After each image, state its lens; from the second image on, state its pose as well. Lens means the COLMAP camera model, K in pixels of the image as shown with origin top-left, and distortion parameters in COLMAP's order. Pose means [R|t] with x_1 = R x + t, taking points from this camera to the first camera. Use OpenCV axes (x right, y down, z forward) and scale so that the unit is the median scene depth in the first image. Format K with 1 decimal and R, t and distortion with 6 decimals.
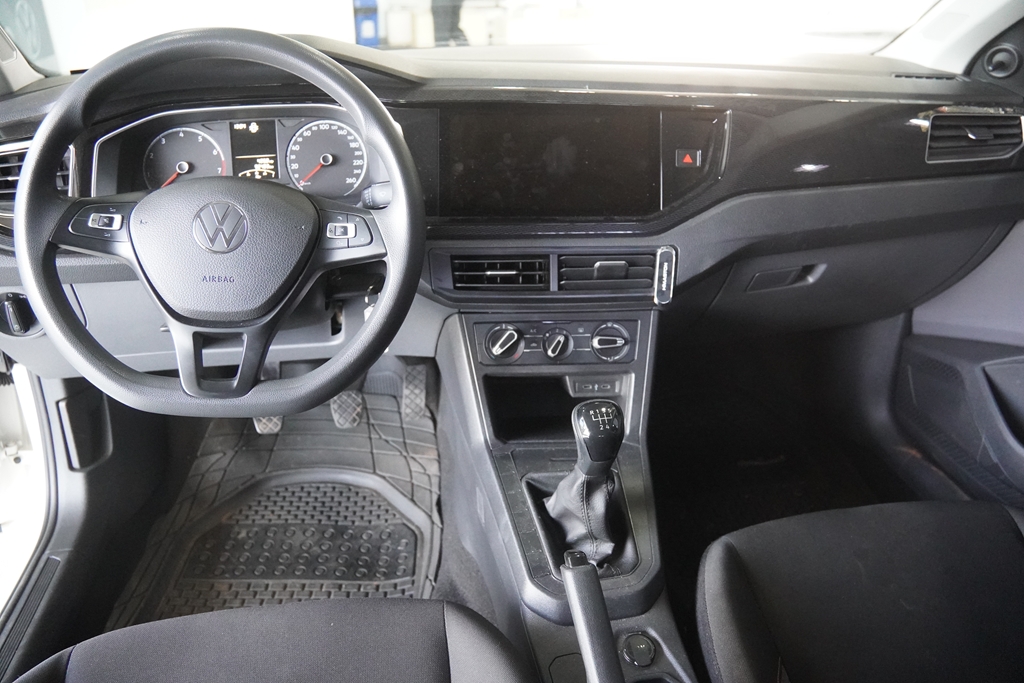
lens RADIAL K [[779.1, 0, 512.0], [0, 779.1, 341.5], [0, 0, 1]] dist [-0.138541, 0.103869]
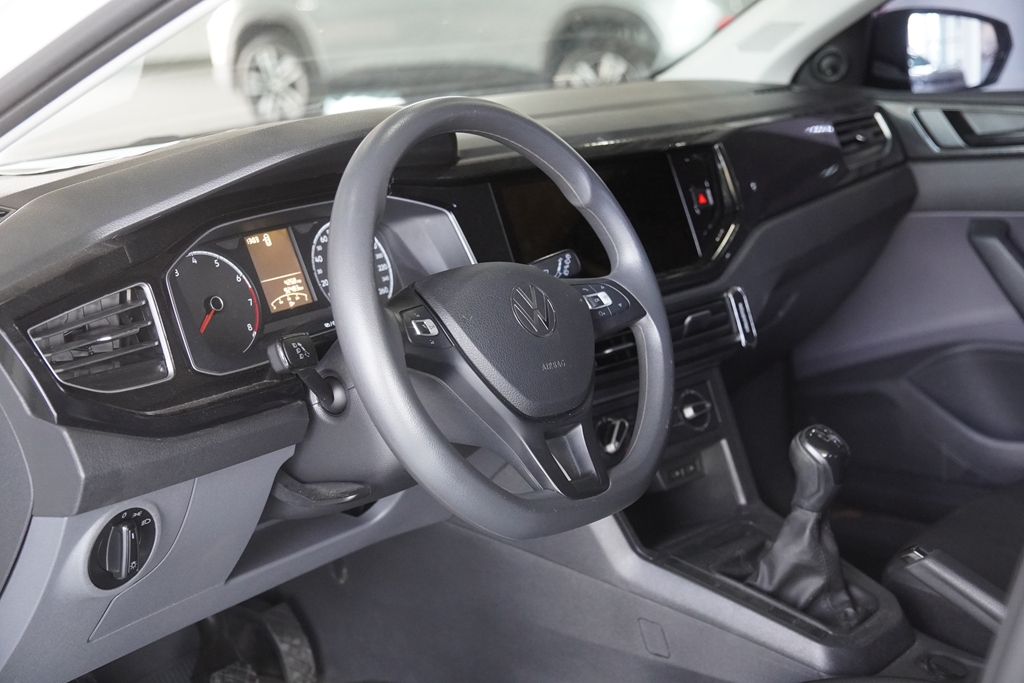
lens RADIAL K [[1672.5, 0, 512.0], [0, 1672.5, 341.5], [0, 0, 1]] dist [0.185431, 0.113171]
pose [[0.736987, -0.186731, 0.649601, -1.230731], [0.336131, 0.935065, -0.112559, 0.070928], [-0.586401, 0.301306, 0.751897, -0.323235]]
